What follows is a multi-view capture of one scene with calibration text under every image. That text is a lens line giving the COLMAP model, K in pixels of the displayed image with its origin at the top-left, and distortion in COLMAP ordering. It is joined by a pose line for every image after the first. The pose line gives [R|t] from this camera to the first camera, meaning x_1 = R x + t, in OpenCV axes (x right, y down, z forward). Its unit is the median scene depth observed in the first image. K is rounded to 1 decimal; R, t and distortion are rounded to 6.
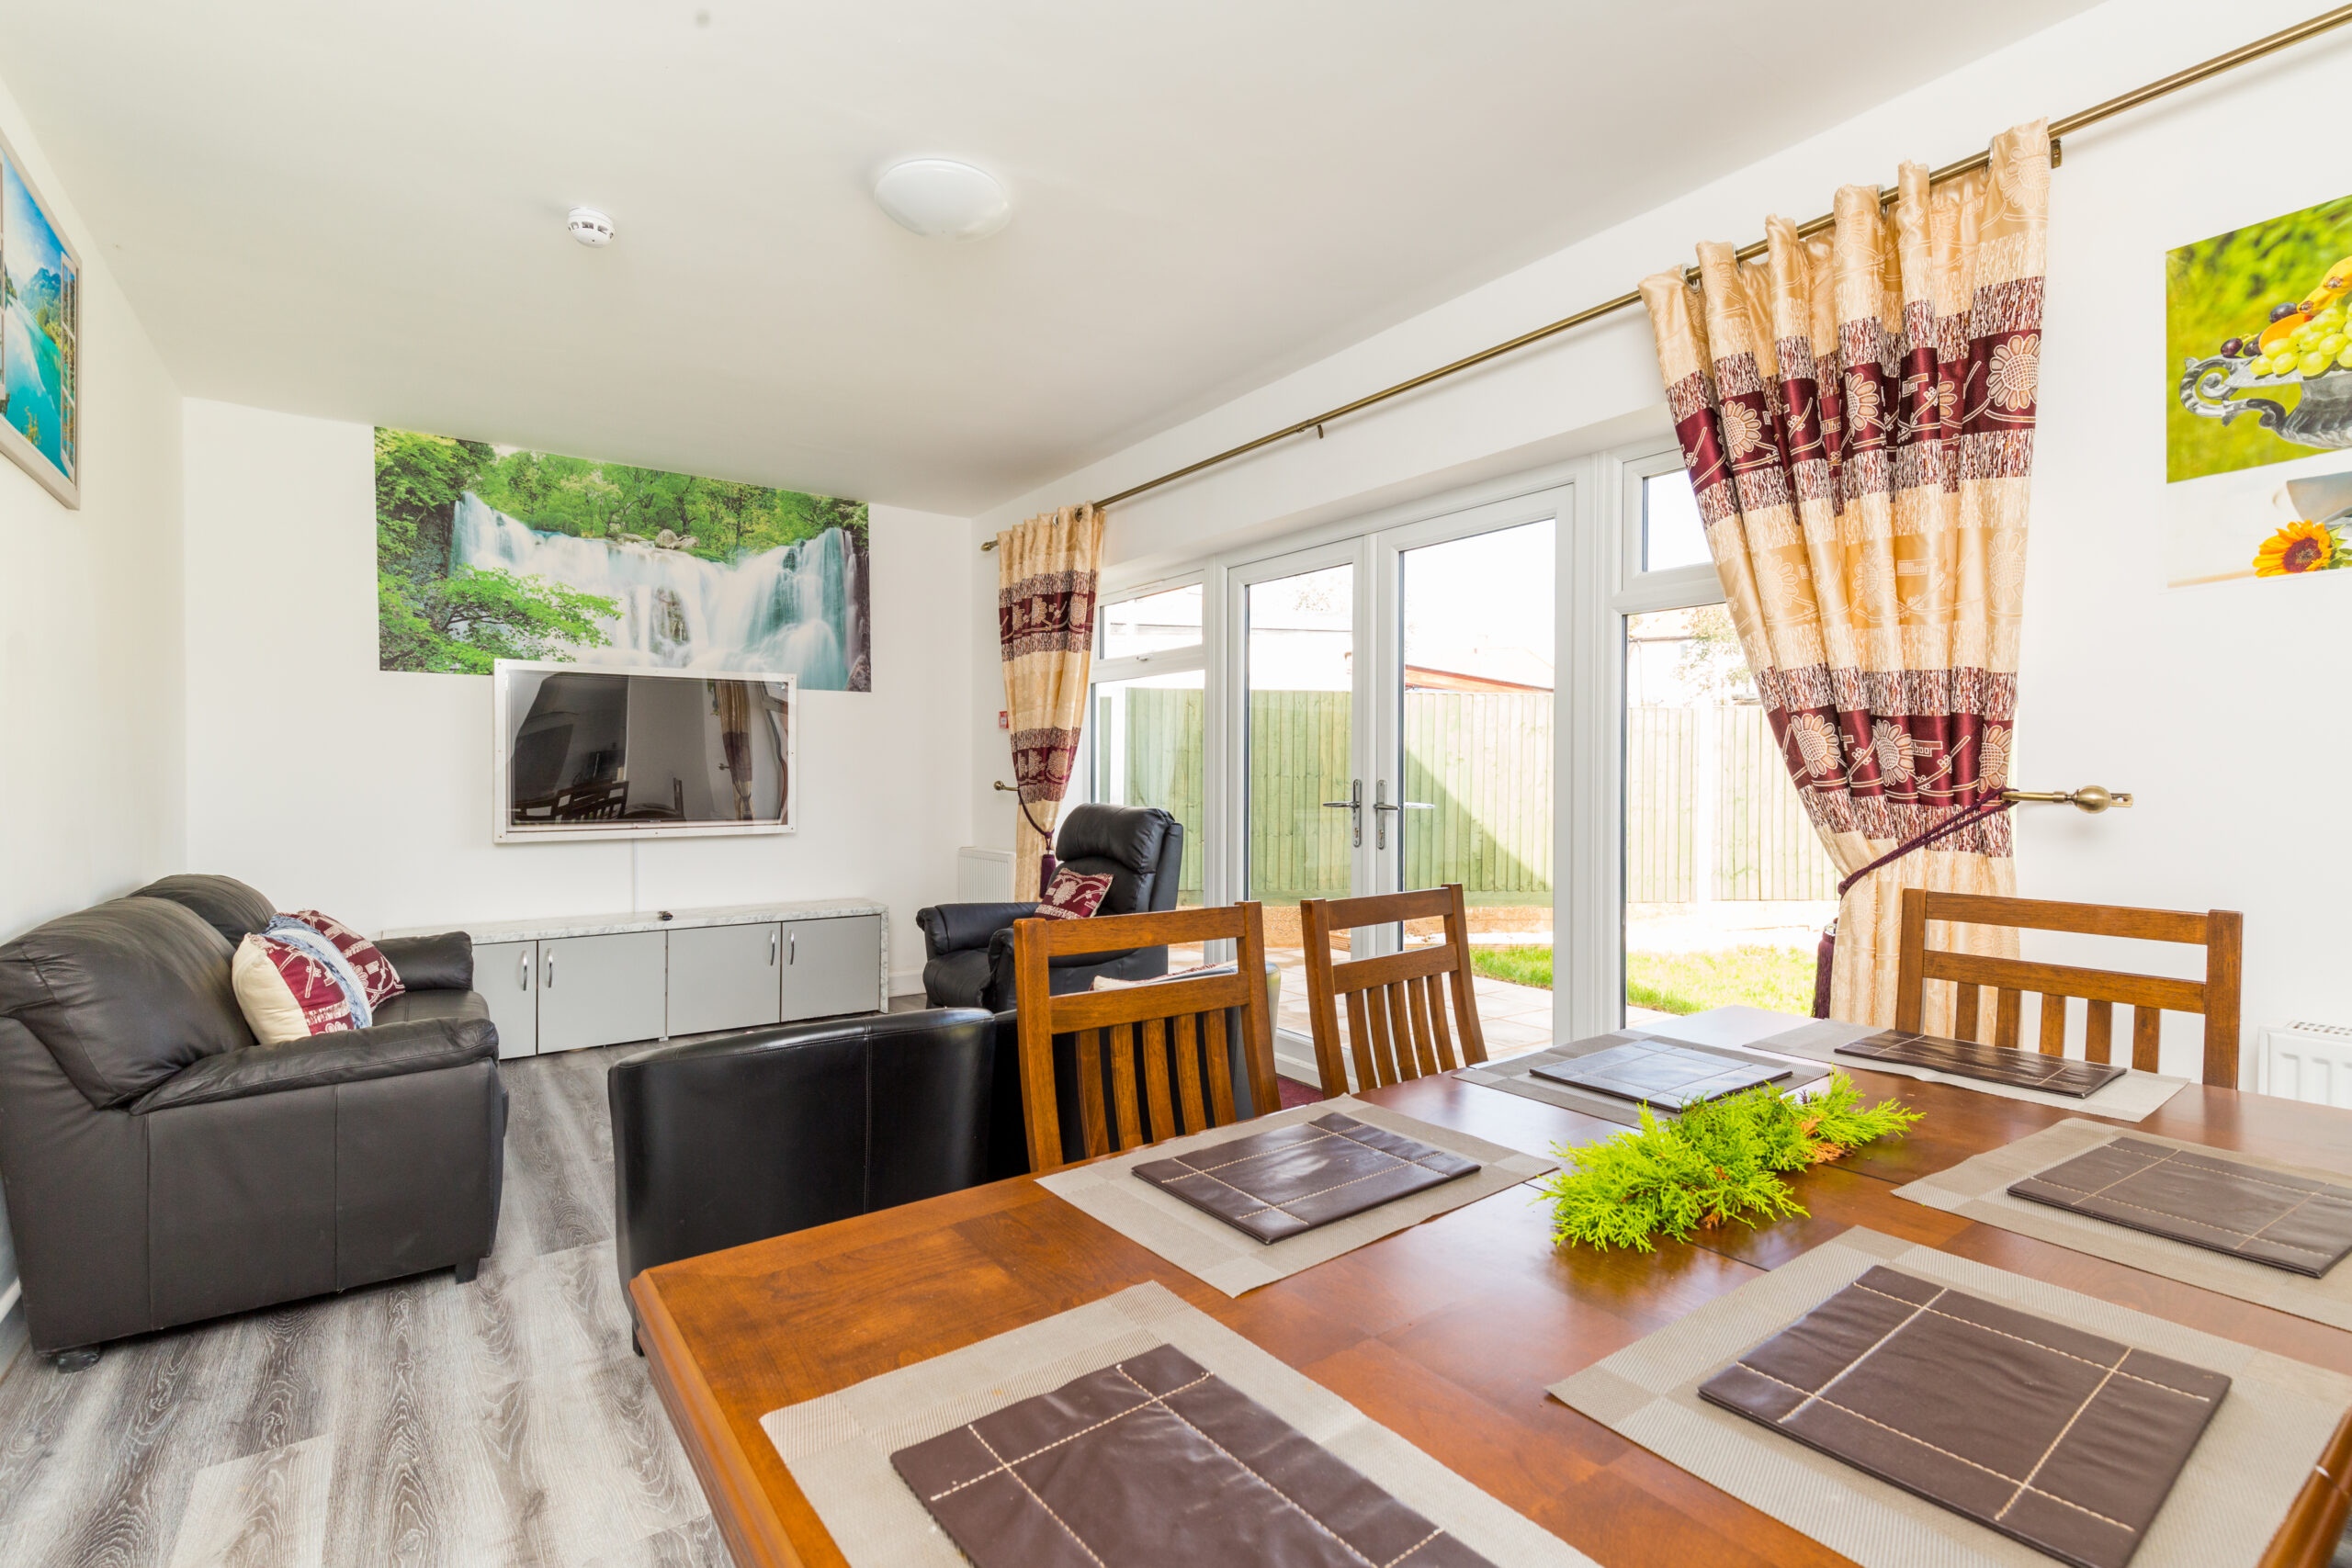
lens RADIAL K [[1043.5, 0, 1177.8], [0, 1043.5, 775.3], [0, 0, 1]] dist [0.003825, 0.000235]
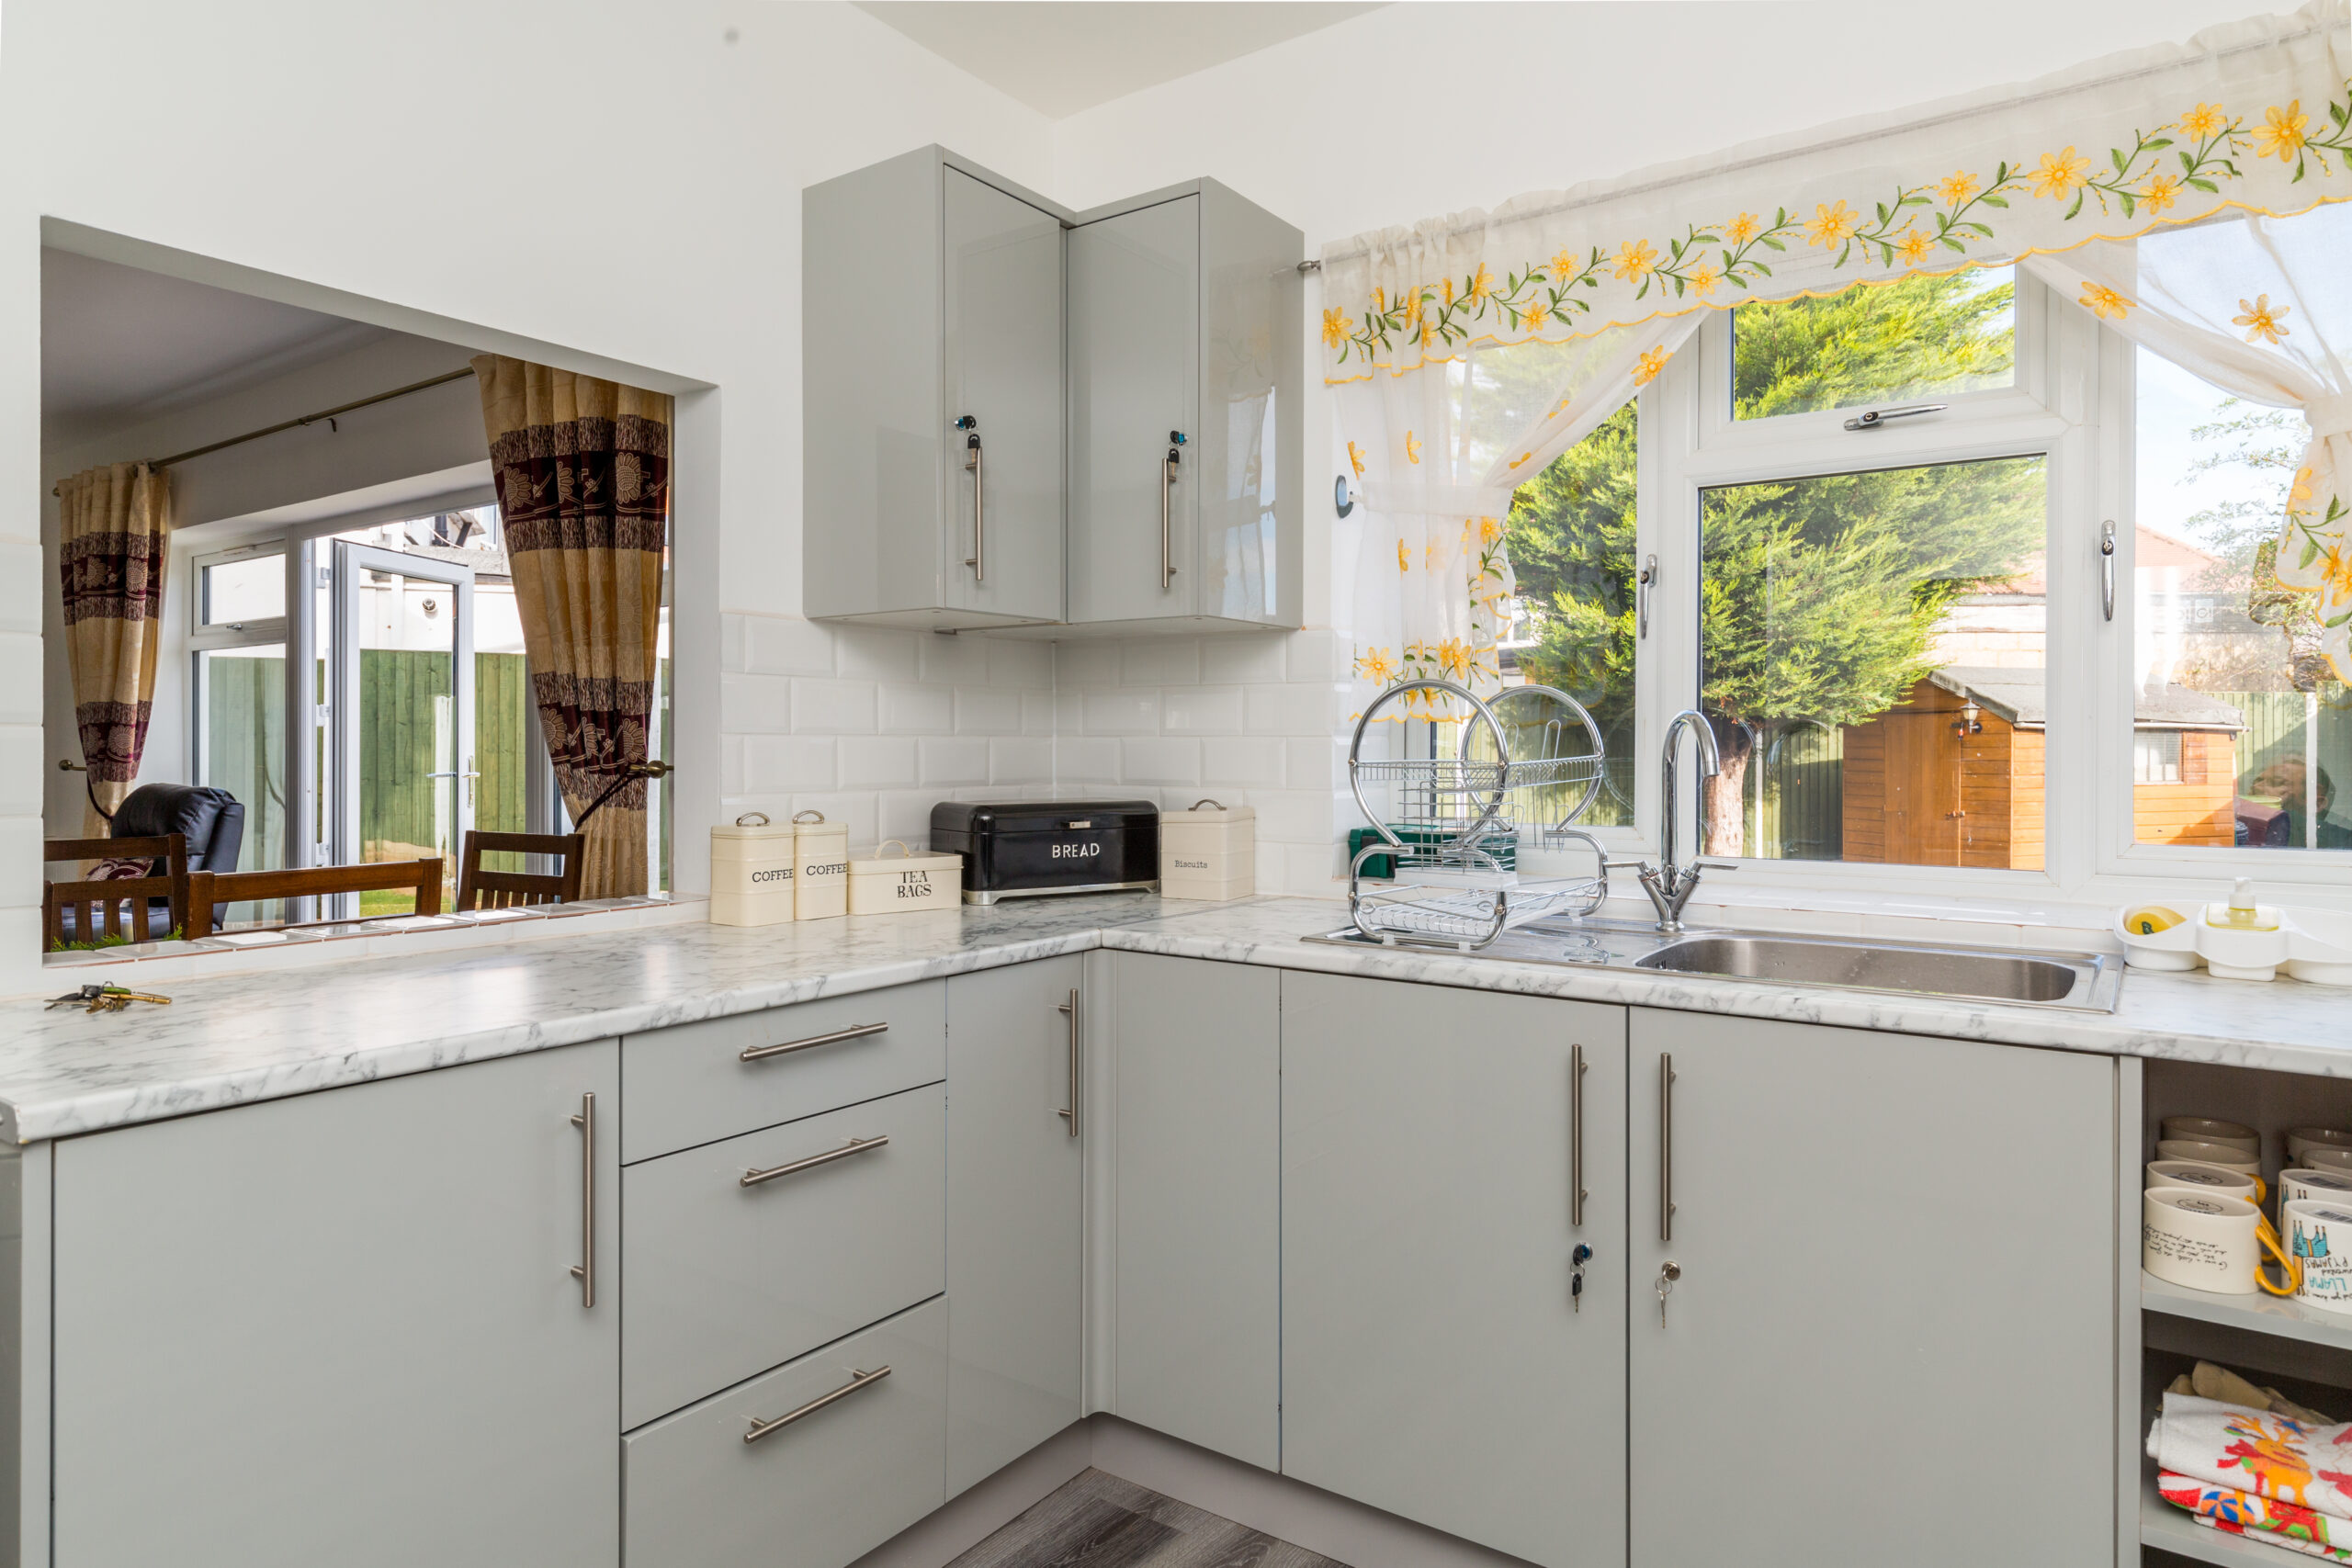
lens RADIAL K [[1407.7, 0, 1176.0], [0, 1407.7, 784.0], [0, 0, 1]] dist [0.002898, 0.000727]
pose [[0.951437, -0.004608, 0.307809, 0.395203], [-0.001433, 0.999811, 0.019398, 0.001723], [-0.307840, -0.018897, 0.951250, -0.477086]]
